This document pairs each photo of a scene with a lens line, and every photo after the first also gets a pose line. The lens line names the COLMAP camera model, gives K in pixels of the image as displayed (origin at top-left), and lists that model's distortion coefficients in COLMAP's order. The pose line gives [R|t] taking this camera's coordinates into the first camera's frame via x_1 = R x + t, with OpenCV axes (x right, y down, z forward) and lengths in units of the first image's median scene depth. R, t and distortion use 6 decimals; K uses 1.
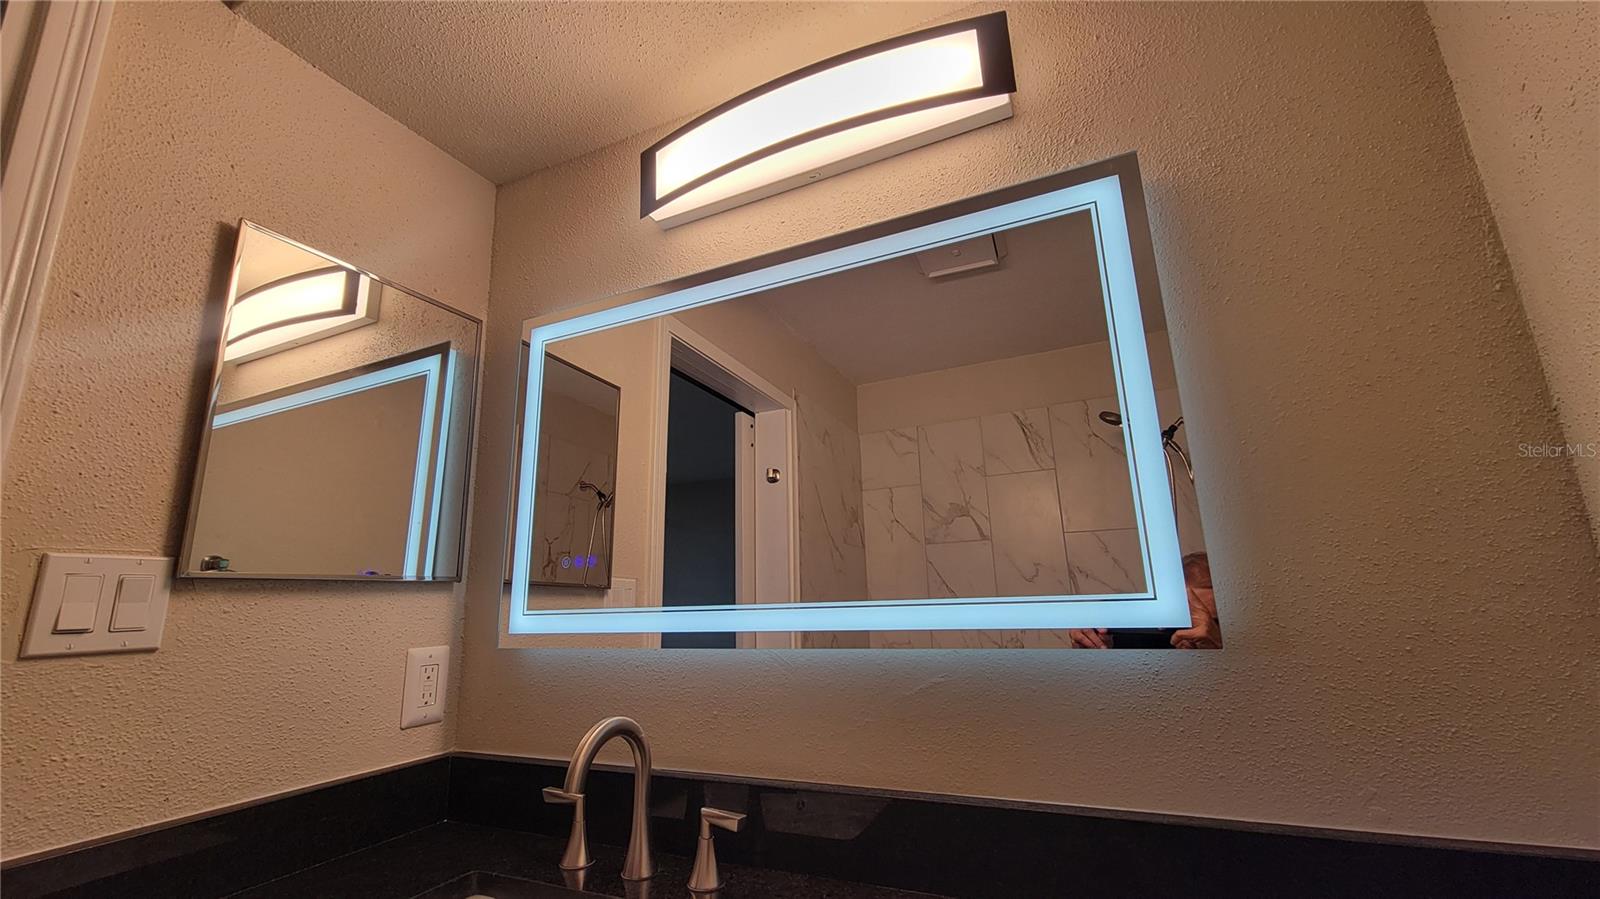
lens RADIAL K [[651.6, 0, 792.2], [0, 651.6, 450.2], [0, 0, 1]] dist [-0.000027, -0.000413]
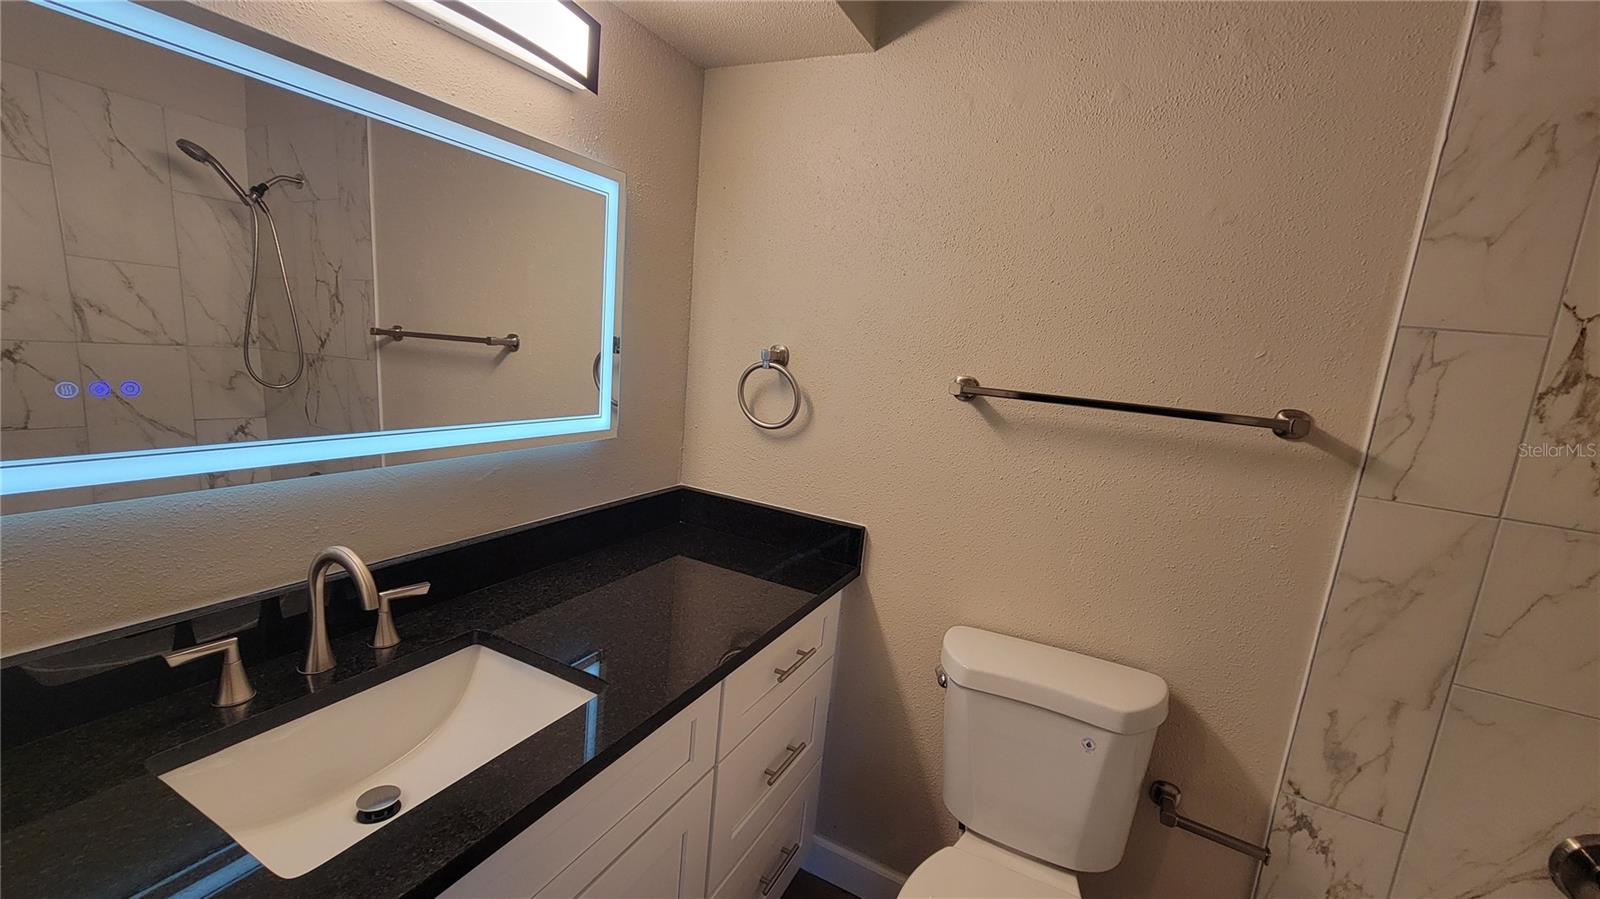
lens RADIAL K [[651.6, 0, 792.2], [0, 651.6, 450.2], [0, 0, 1]] dist [-0.000027, -0.000413]
pose [[0.023117, -0.138156, 0.990141, -1.310463], [-0.317100, 0.938251, 0.138319, -0.136822], [-0.948110, -0.317172, -0.022119, 0.357341]]
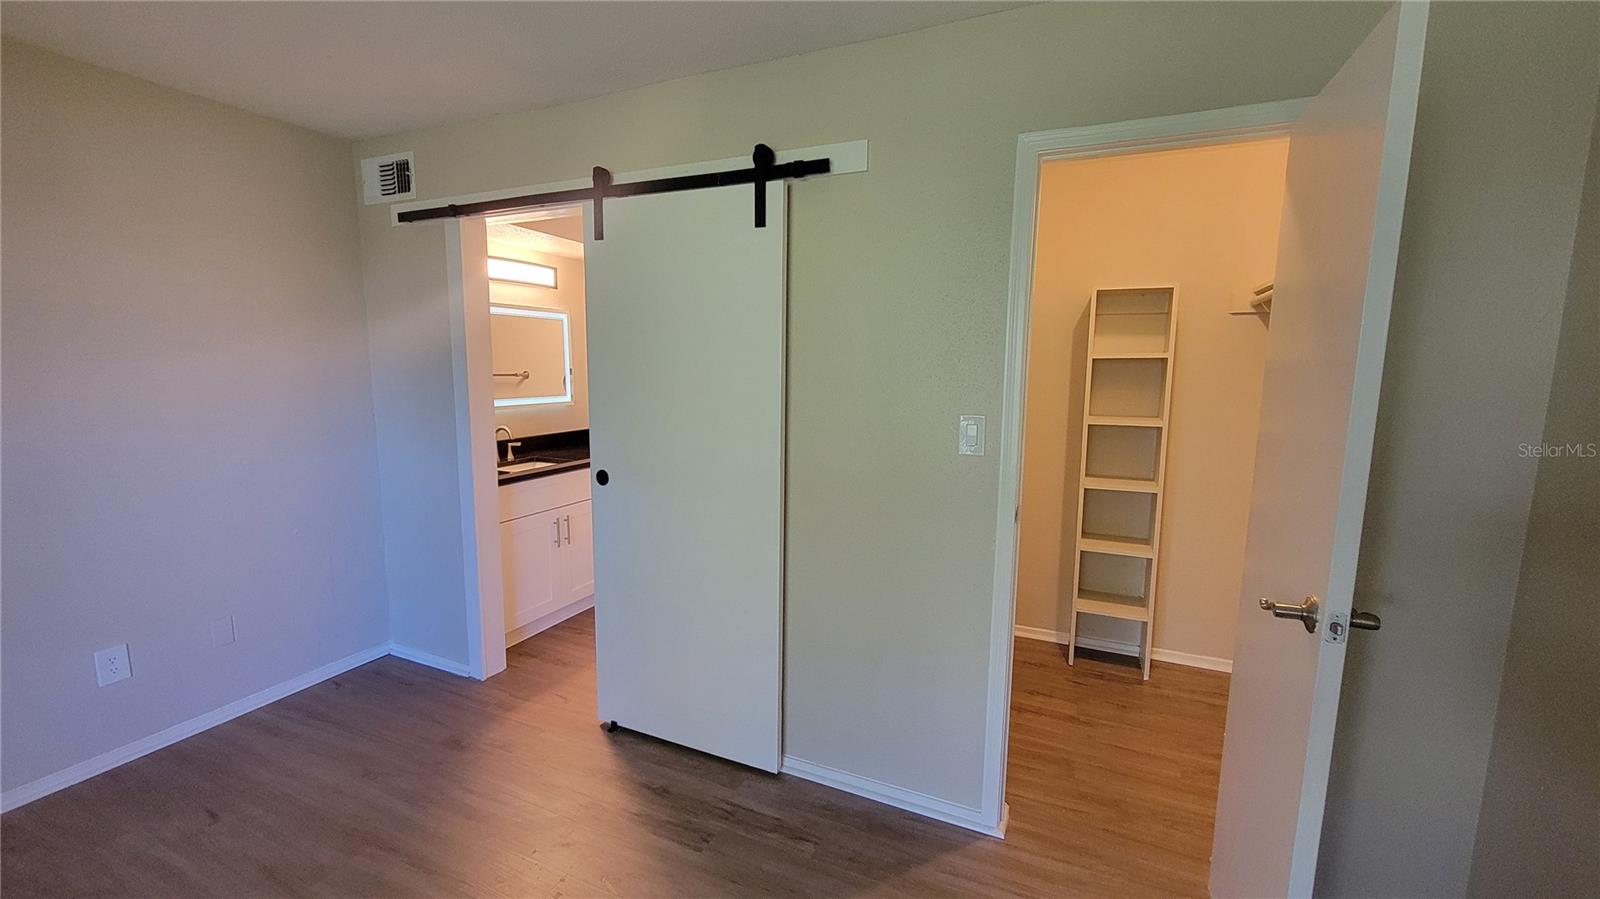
lens RADIAL K [[651.6, 0, 792.2], [0, 651.6, 450.2], [0, 0, 1]] dist [-0.000027, -0.000413]
pose [[-0.021938, -0.104663, 0.994266, -4.570060], [-0.240916, 0.965752, 0.096346, -0.308541], [-0.970298, -0.237421, -0.046402, -0.690630]]
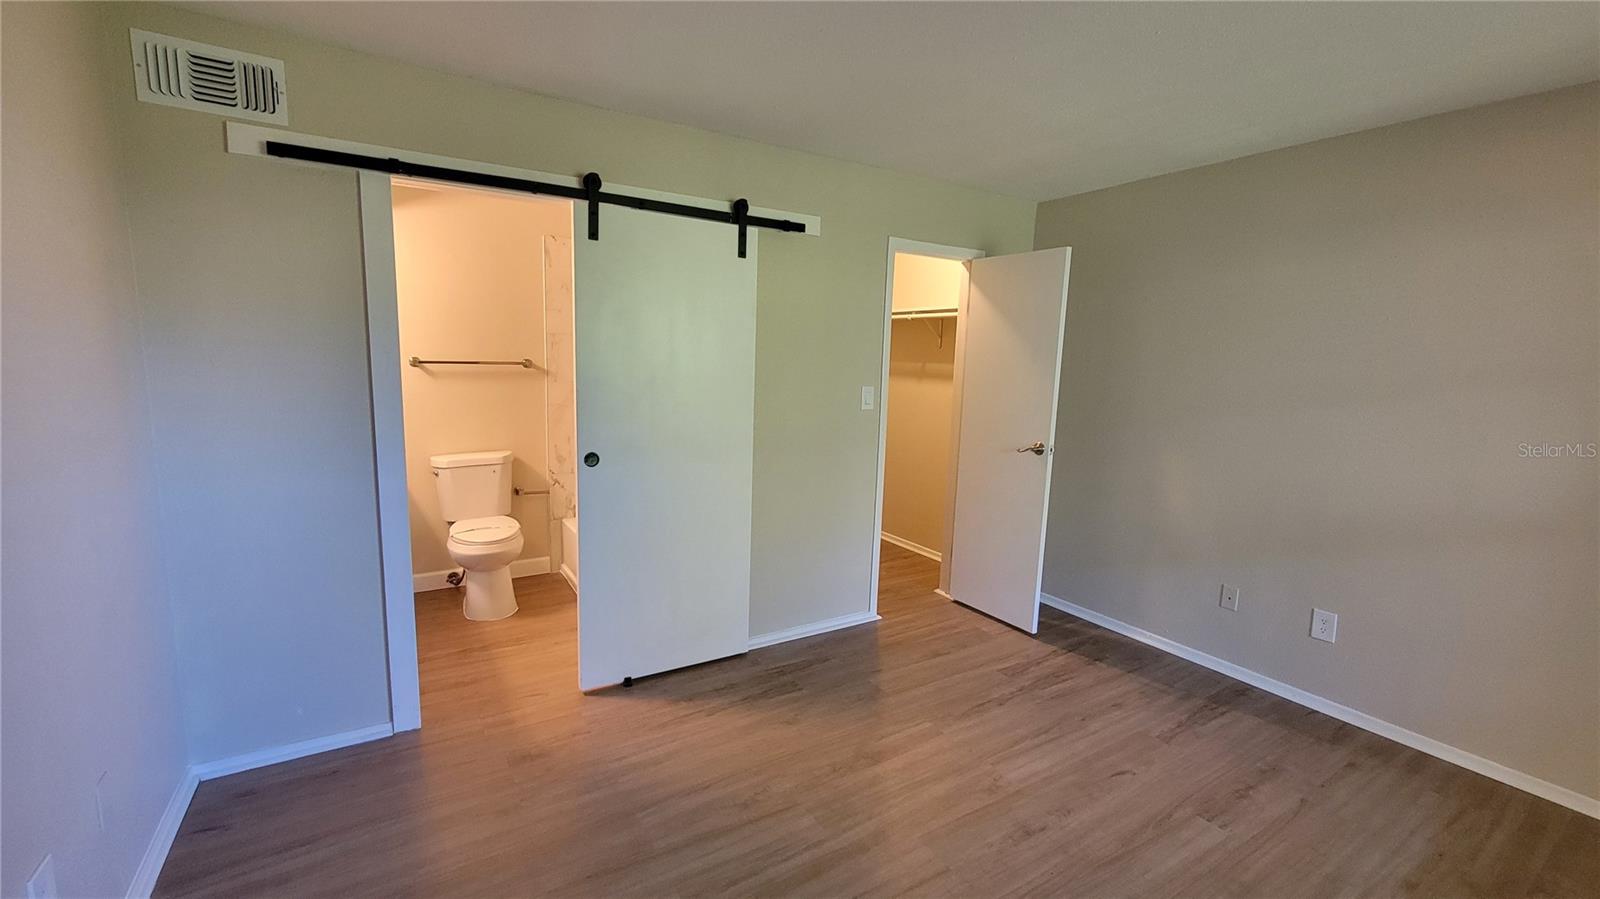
lens RADIAL K [[651.6, 0, 792.2], [0, 651.6, 450.2], [0, 0, 1]] dist [-0.000027, -0.000413]
pose [[-0.844897, -0.071570, 0.530119, -4.085831], [-0.126083, 0.989732, -0.067329, 0.367189], [-0.519857, -0.123725, -0.845246, 2.255905]]
